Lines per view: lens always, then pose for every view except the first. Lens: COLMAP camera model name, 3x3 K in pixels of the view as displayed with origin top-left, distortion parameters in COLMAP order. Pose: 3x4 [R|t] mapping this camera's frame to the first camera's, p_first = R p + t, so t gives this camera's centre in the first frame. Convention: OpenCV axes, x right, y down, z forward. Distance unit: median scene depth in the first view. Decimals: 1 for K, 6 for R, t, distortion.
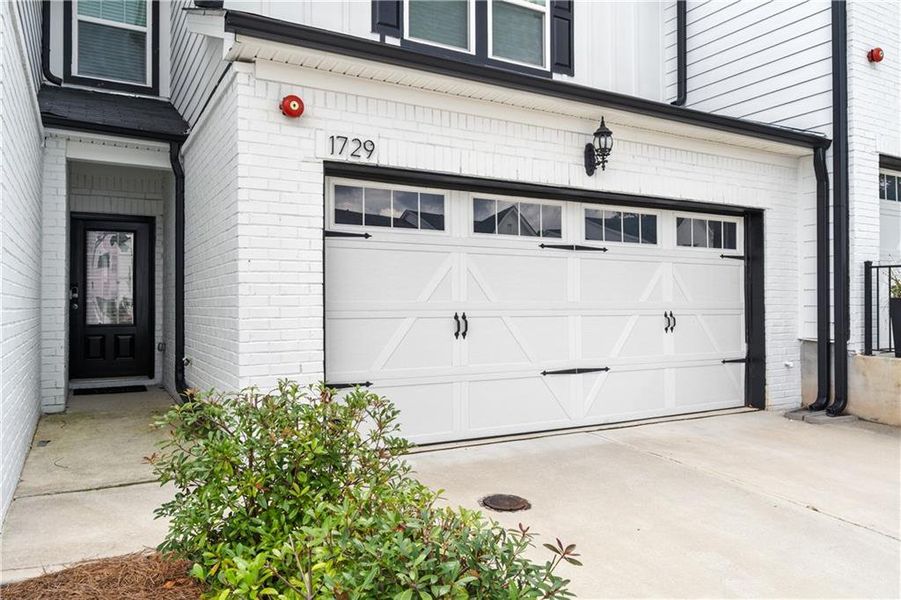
lens RADIAL K [[663.2, 0, 452.8], [0, 663.2, 297.6], [0, 0, 1]] dist [0.011953, -0.013169]
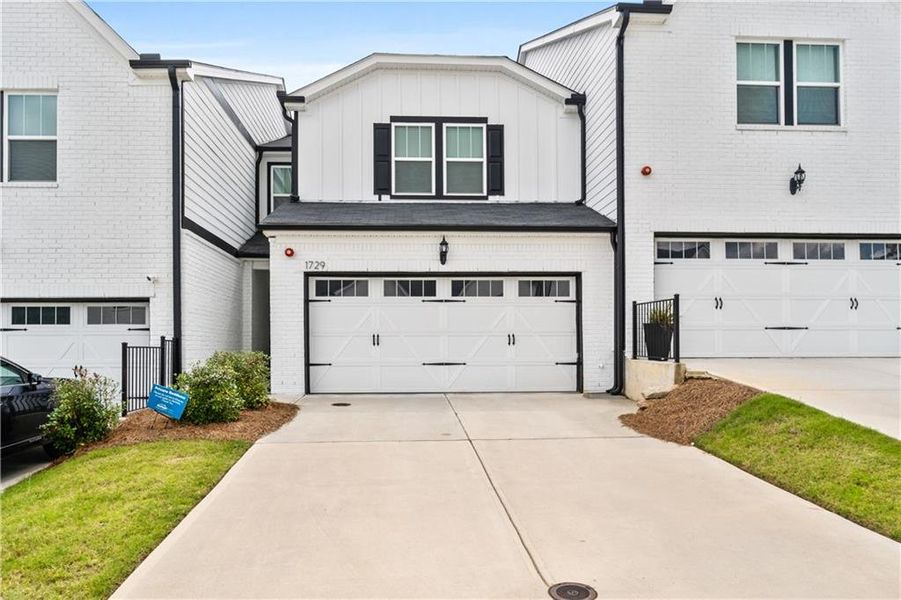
lens RADIAL K [[663.2, 0, 441.0], [0, 663.2, 336.9], [0, 0, 1]] dist [0.011953, -0.013169]
pose [[0.884986, -0.011308, -0.465481, 0.969769], [0.008630, 0.999932, -0.007882, 0.041276], [0.465538, 0.002959, 0.885023, -0.654516]]
